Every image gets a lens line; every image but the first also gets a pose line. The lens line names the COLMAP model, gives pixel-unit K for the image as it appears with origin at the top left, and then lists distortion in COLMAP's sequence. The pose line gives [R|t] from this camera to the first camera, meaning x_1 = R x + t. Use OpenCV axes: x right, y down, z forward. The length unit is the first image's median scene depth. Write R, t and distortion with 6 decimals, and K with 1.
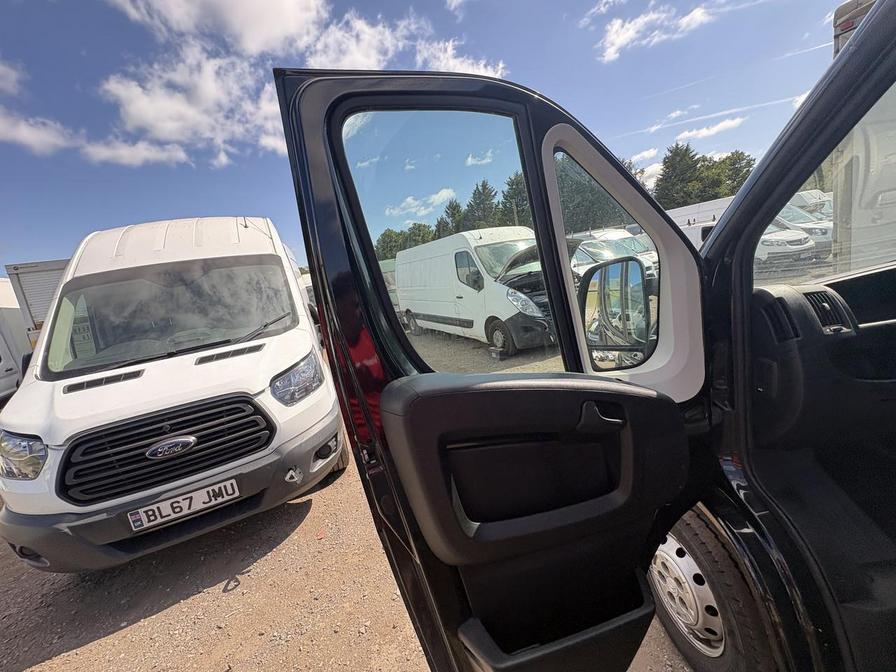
lens RADIAL K [[364.0, 0, 450.7], [0, 364.0, 334.1], [0, 0, 1]] dist [0.050013, -0.016848]
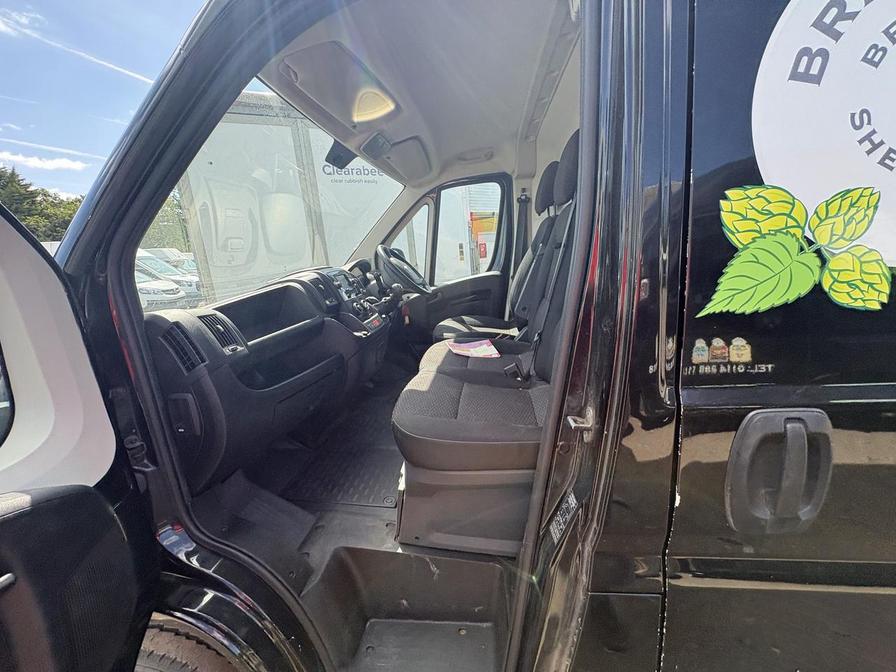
lens RADIAL K [[359.2, 0, 455.5], [0, 359.2, 334.0], [0, 0, 1]] dist [0.001550, 0.000437]
pose [[0.172444, -0.089246, 0.980968, 0.148340], [0.209308, 0.976464, 0.052042, 0.022322], [-0.962524, 0.196350, 0.187065, 0.199591]]
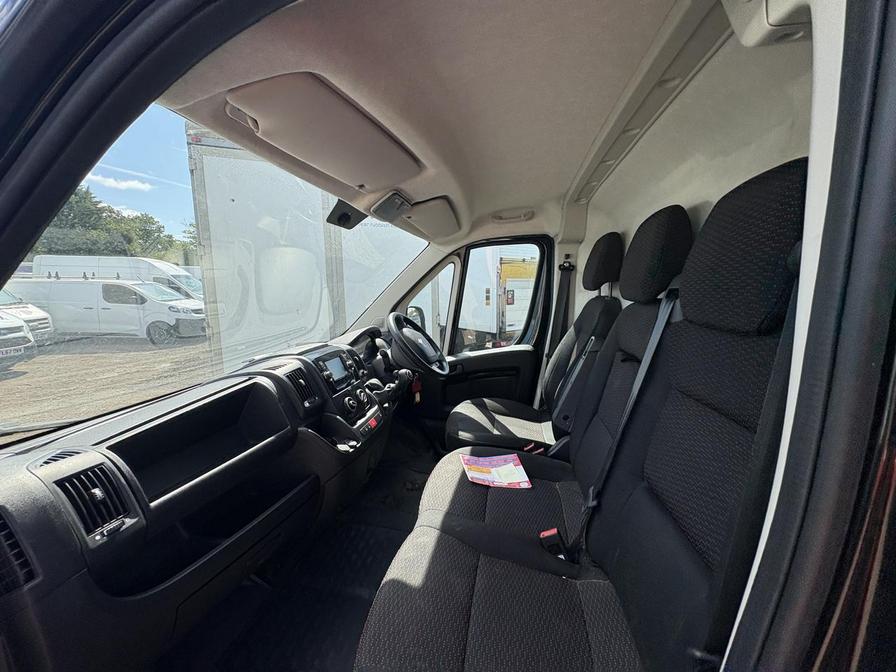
lens RADIAL K [[359.2, 0, 455.5], [0, 359.2, 334.0], [0, 0, 1]] dist [0.001550, 0.000437]
pose [[0.233182, 0.017579, 0.972274, 0.517202], [0.130767, 0.990188, -0.049265, -0.222310], [-0.963601, 0.138629, 0.228595, 0.226524]]
